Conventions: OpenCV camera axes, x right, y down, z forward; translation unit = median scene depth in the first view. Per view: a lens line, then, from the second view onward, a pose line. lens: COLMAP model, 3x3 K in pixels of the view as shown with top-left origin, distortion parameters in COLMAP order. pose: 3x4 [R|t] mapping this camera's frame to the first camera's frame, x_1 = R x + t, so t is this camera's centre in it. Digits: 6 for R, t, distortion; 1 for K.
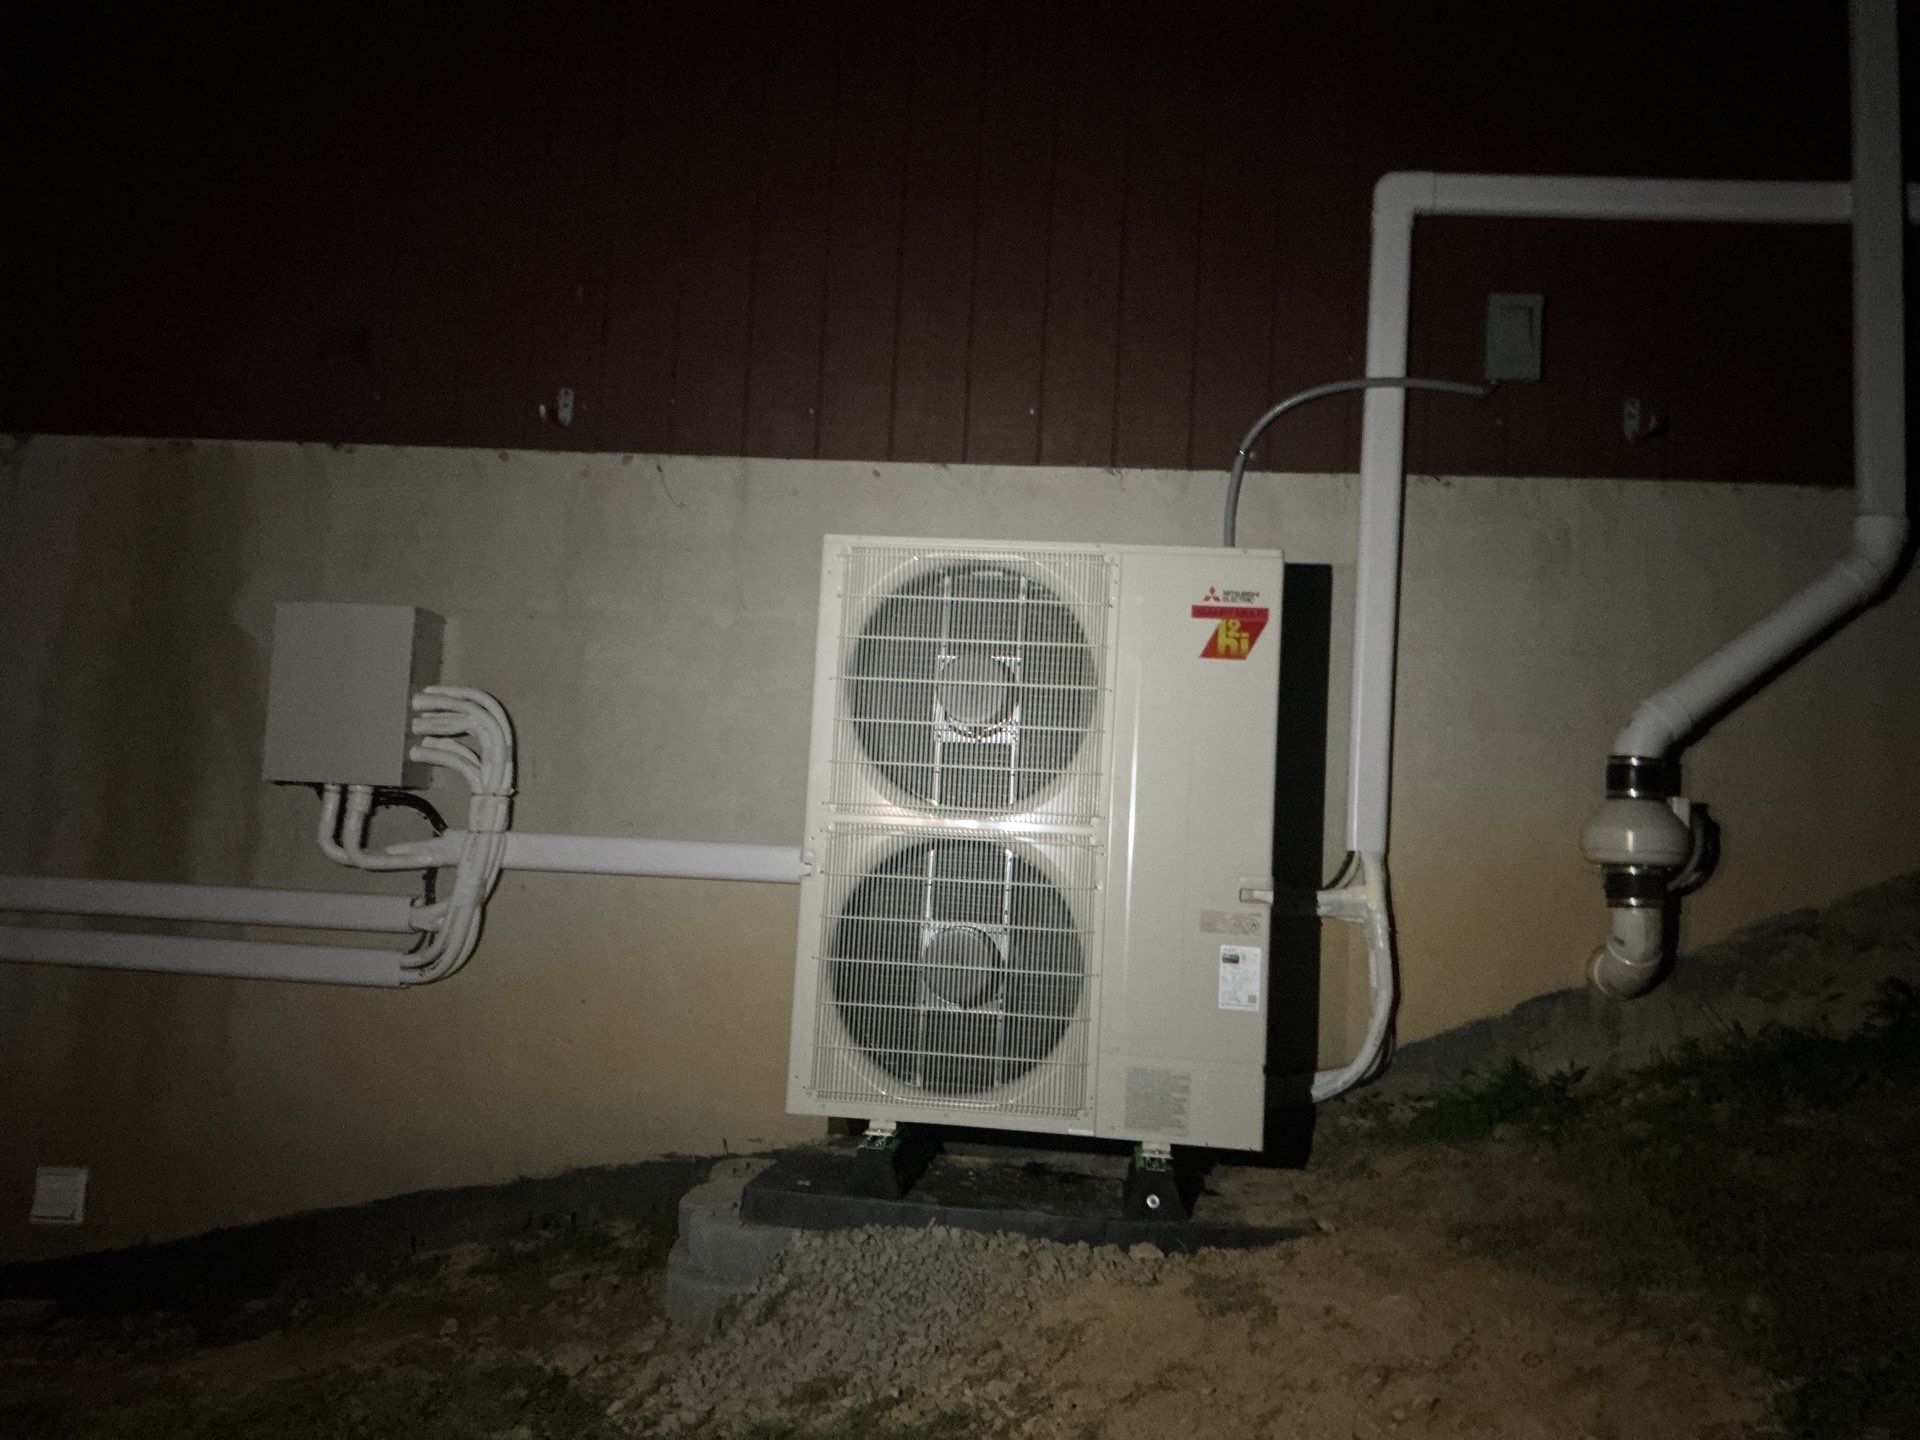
lens RADIAL K [[1647.1, 0, 960.0], [0, 1647.1, 720.0], [0, 0, 1]] dist [-0.005369, -0.008271]
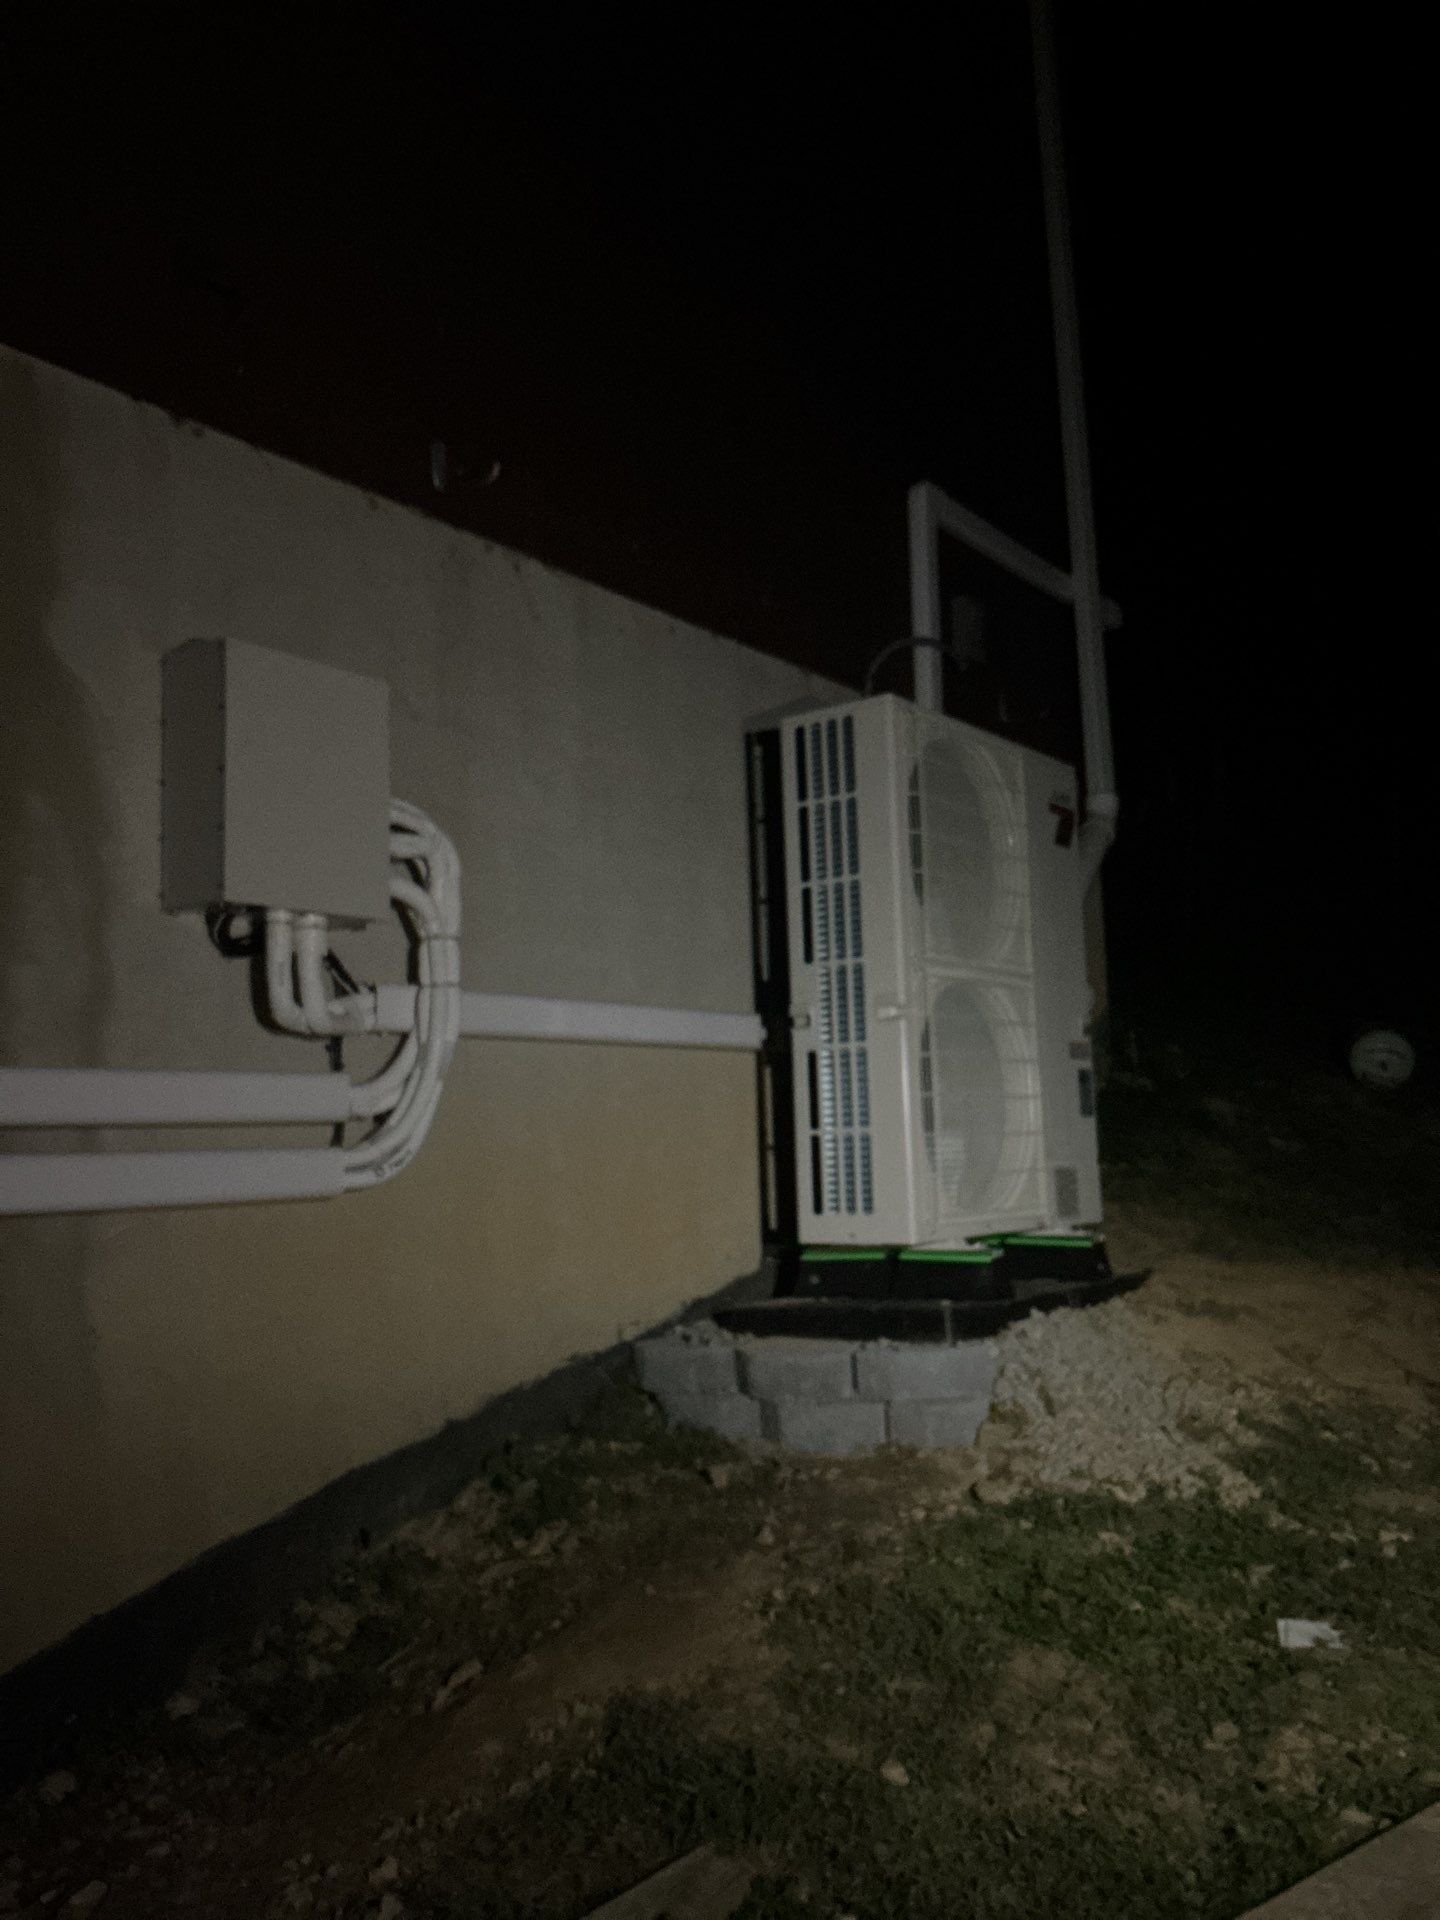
lens RADIAL K [[1647.1, 0, 720.0], [0, 1647.1, 960.0], [0, 0, 1]] dist [-0.005369, -0.008271]
pose [[0.504134, 0.031794, 0.863040, -0.882388], [-0.017493, 0.999493, -0.026603, 0.073861], [-0.863448, -0.001686, 0.504435, 0.483787]]
